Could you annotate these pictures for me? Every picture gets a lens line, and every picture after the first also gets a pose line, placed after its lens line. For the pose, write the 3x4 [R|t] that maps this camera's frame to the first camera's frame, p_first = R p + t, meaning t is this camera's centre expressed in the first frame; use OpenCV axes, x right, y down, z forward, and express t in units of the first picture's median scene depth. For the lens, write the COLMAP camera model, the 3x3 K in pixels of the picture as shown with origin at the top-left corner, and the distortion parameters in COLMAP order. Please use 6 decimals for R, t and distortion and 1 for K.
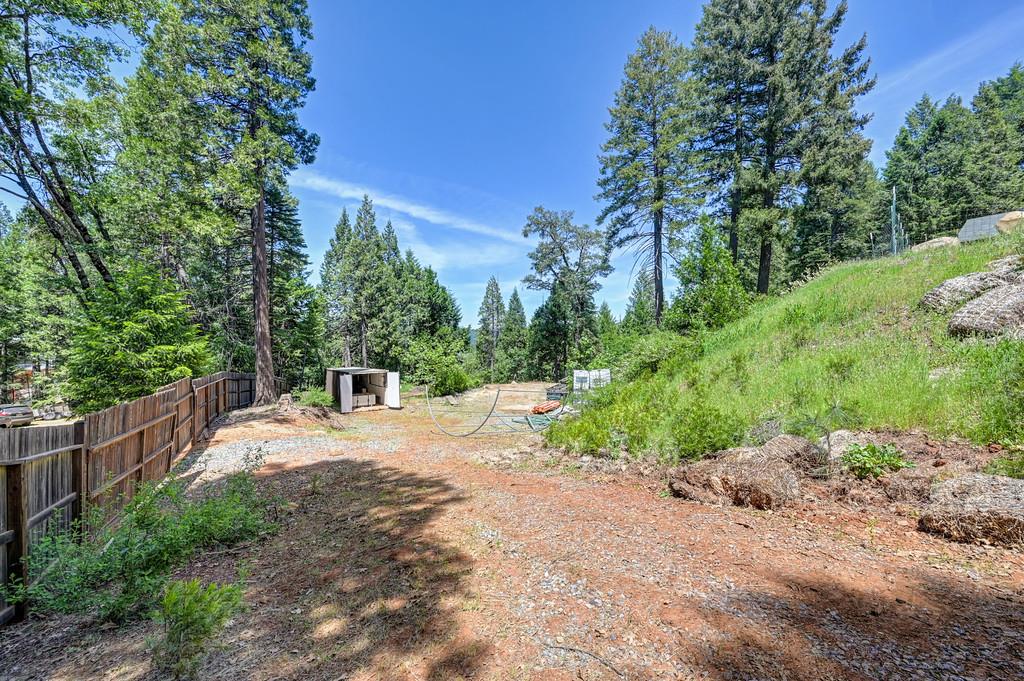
lens RADIAL K [[403.1, 0, 514.3], [0, 403.1, 341.4], [0, 0, 1]] dist [-0.002732, -0.000341]
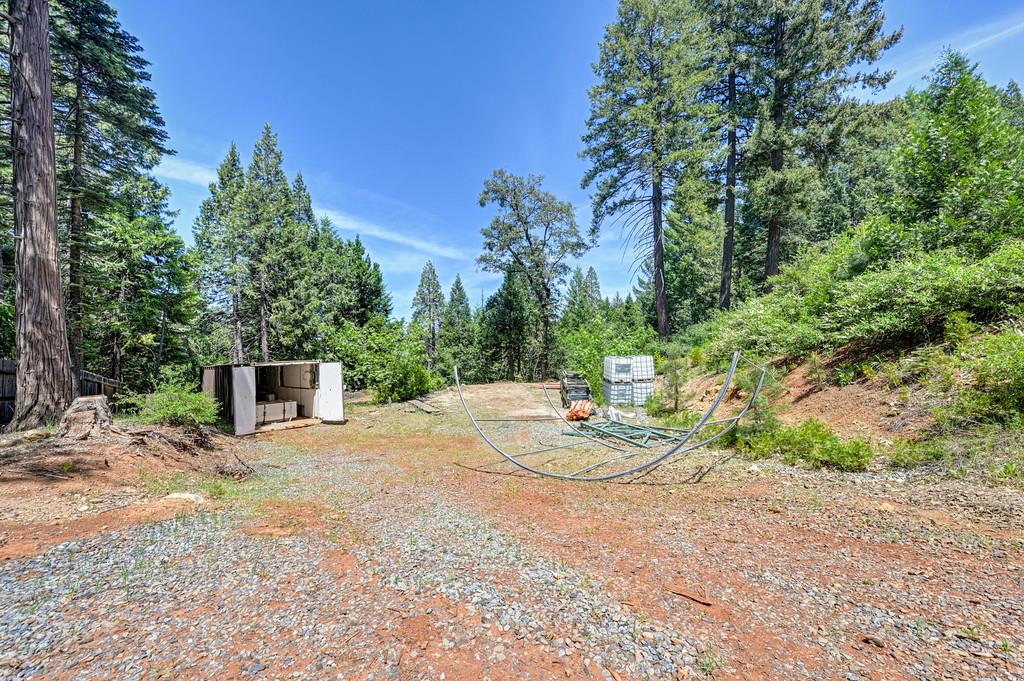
lens RADIAL K [[403.1, 0, 514.2], [0, 403.1, 341.5], [0, 0, 1]] dist [-0.002732, -0.000341]
pose [[0.974857, -0.003570, 0.222801, -0.101708], [0.008308, 0.999759, -0.020330, 0.036233], [-0.222674, 0.021670, 0.974652, 0.213653]]
